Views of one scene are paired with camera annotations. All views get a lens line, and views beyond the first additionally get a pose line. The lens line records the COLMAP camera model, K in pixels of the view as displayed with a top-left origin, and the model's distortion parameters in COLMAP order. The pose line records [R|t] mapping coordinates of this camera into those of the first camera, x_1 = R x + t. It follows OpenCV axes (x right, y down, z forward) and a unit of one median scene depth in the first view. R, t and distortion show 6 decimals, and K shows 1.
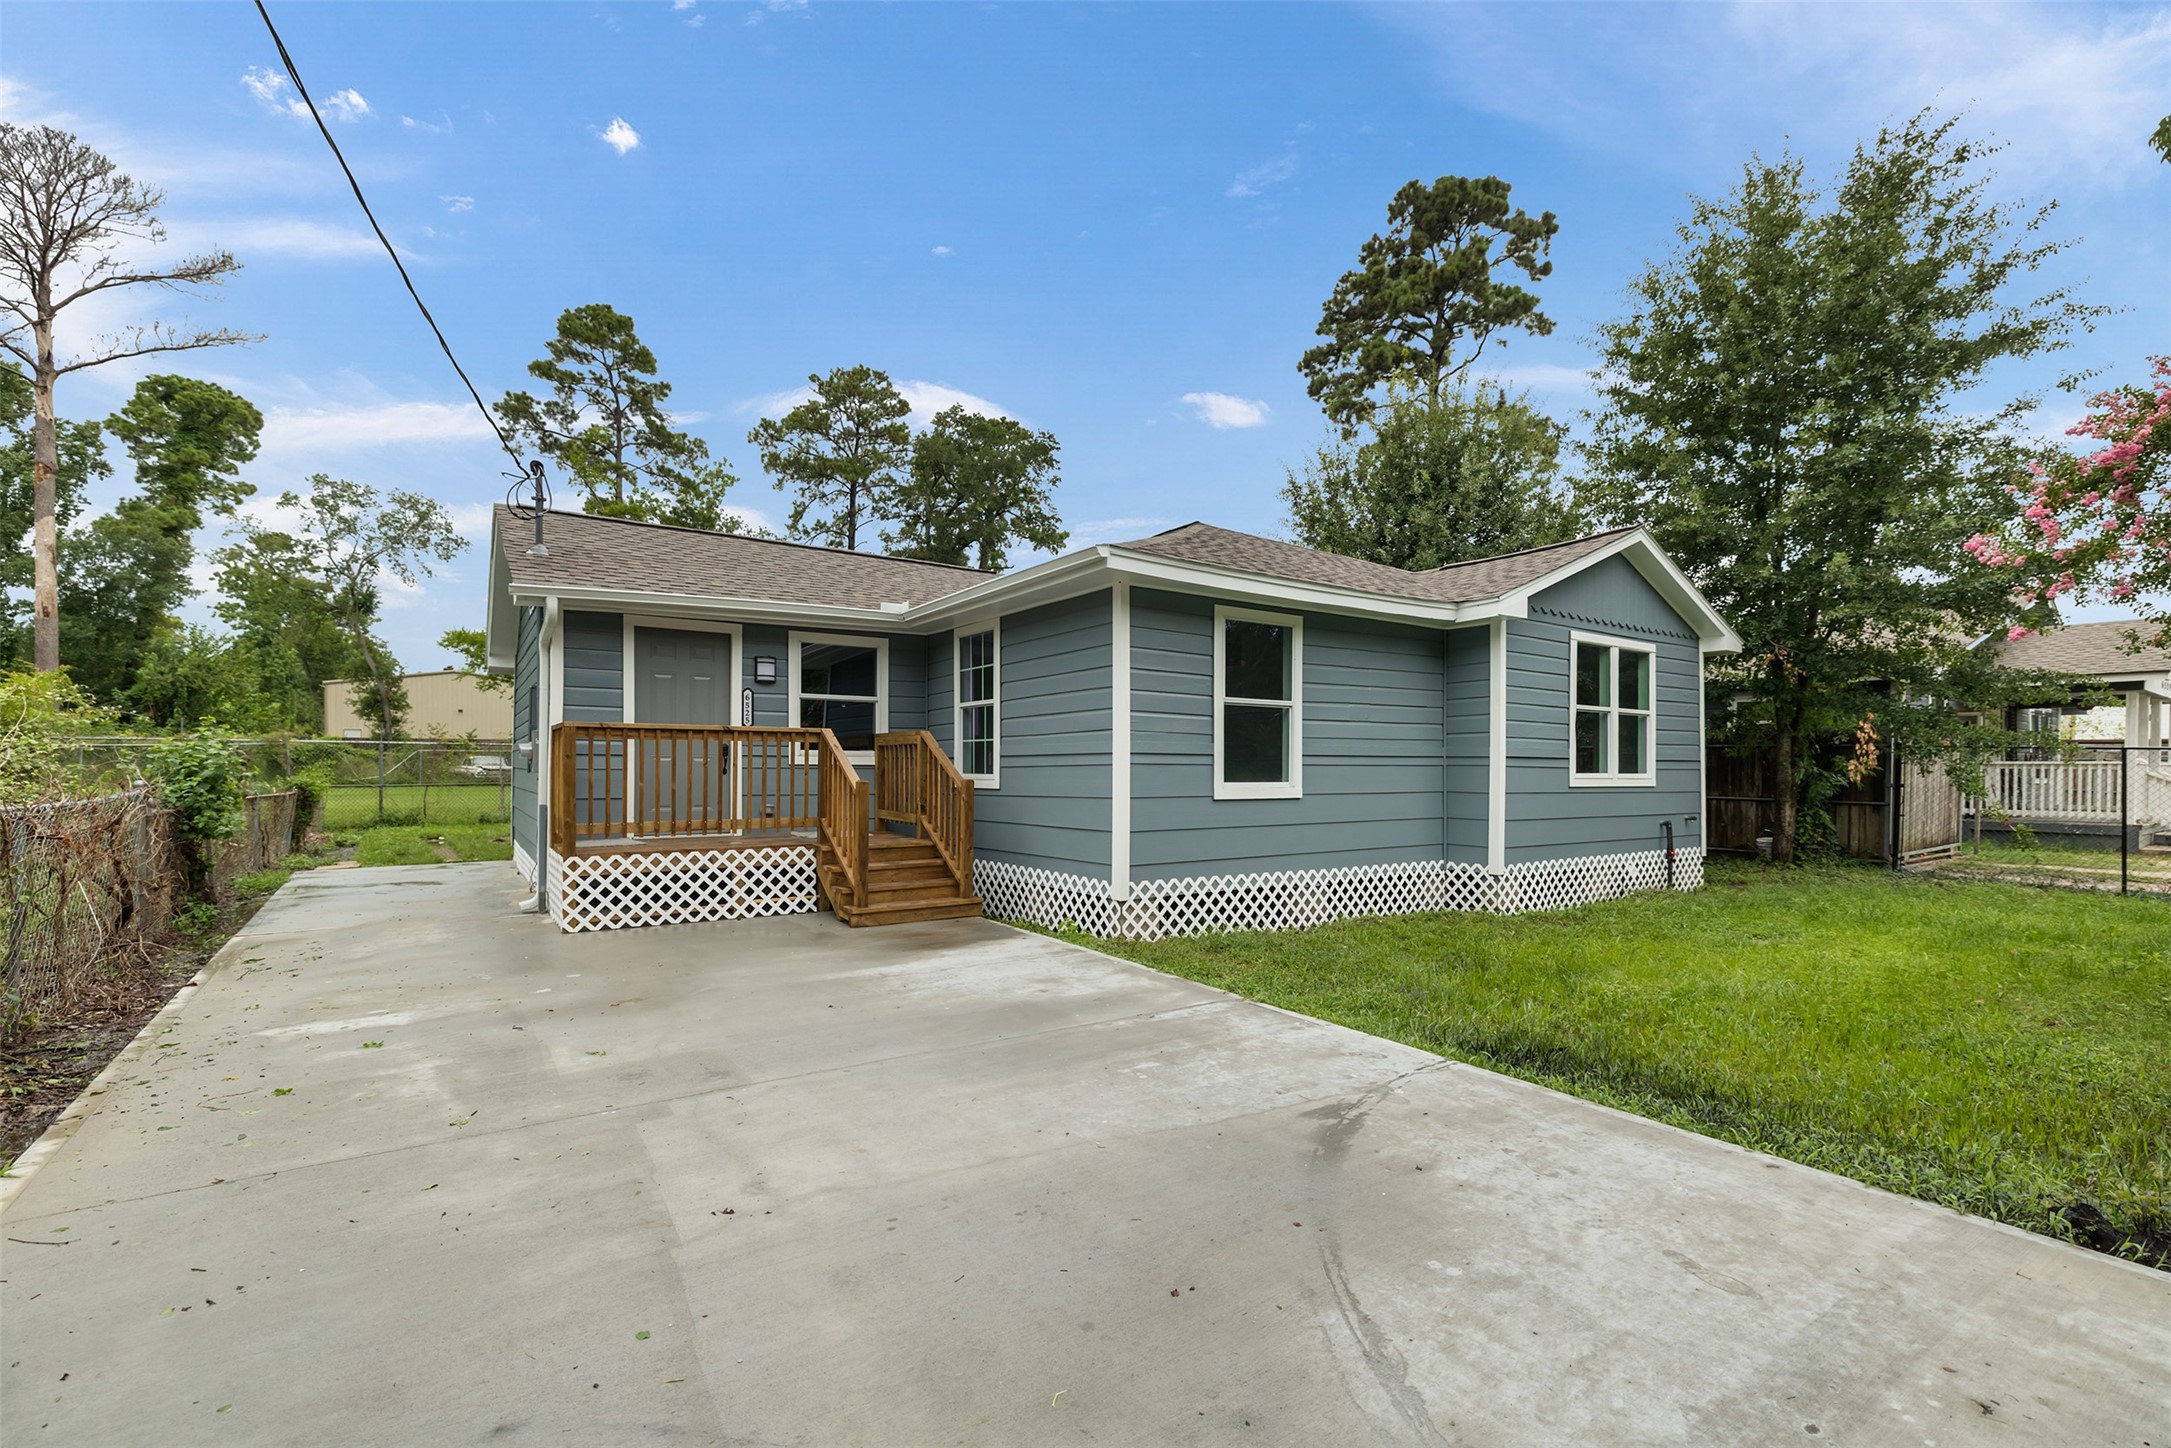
lens RADIAL K [[948.5, 0, 1092.8], [0, 948.5, 769.3], [0, 0, 1]] dist [0.002565, 0.000826]
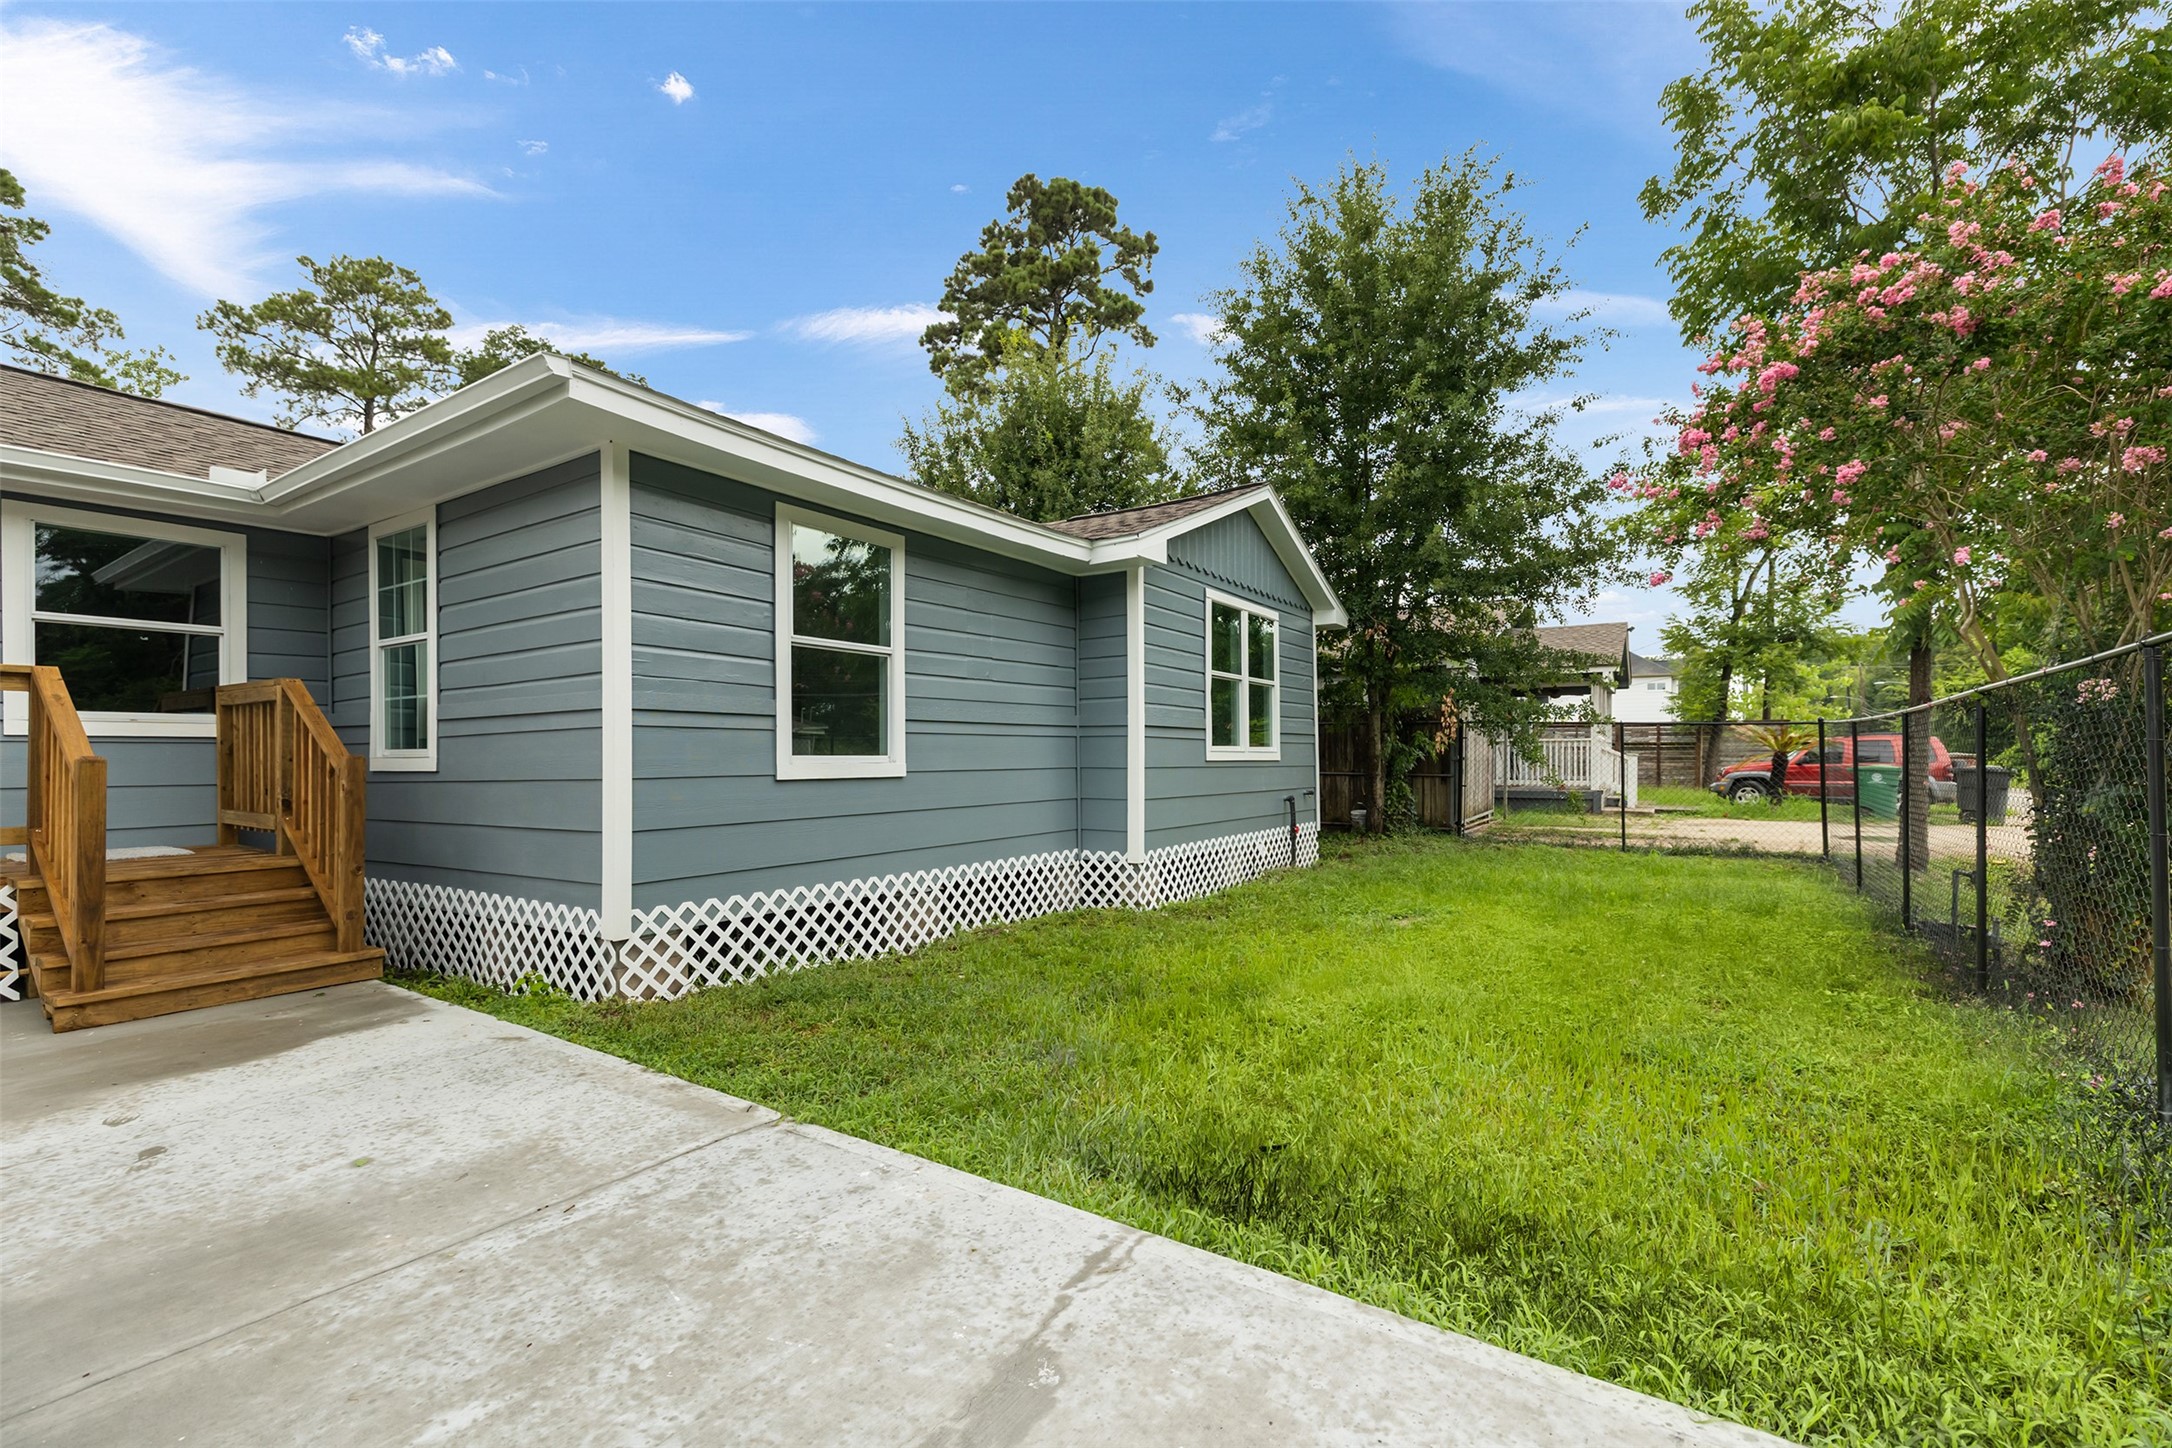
lens RADIAL K [[934.1, 0, 1103.0], [0, 934.1, 748.4], [0, 0, 1]] dist [0.002214, 0.000325]
pose [[0.921199, -0.004933, 0.389061, 0.032381], [0.008368, 0.999940, -0.007135, 0.006118], [-0.389003, 0.009829, 0.921184, 0.108558]]
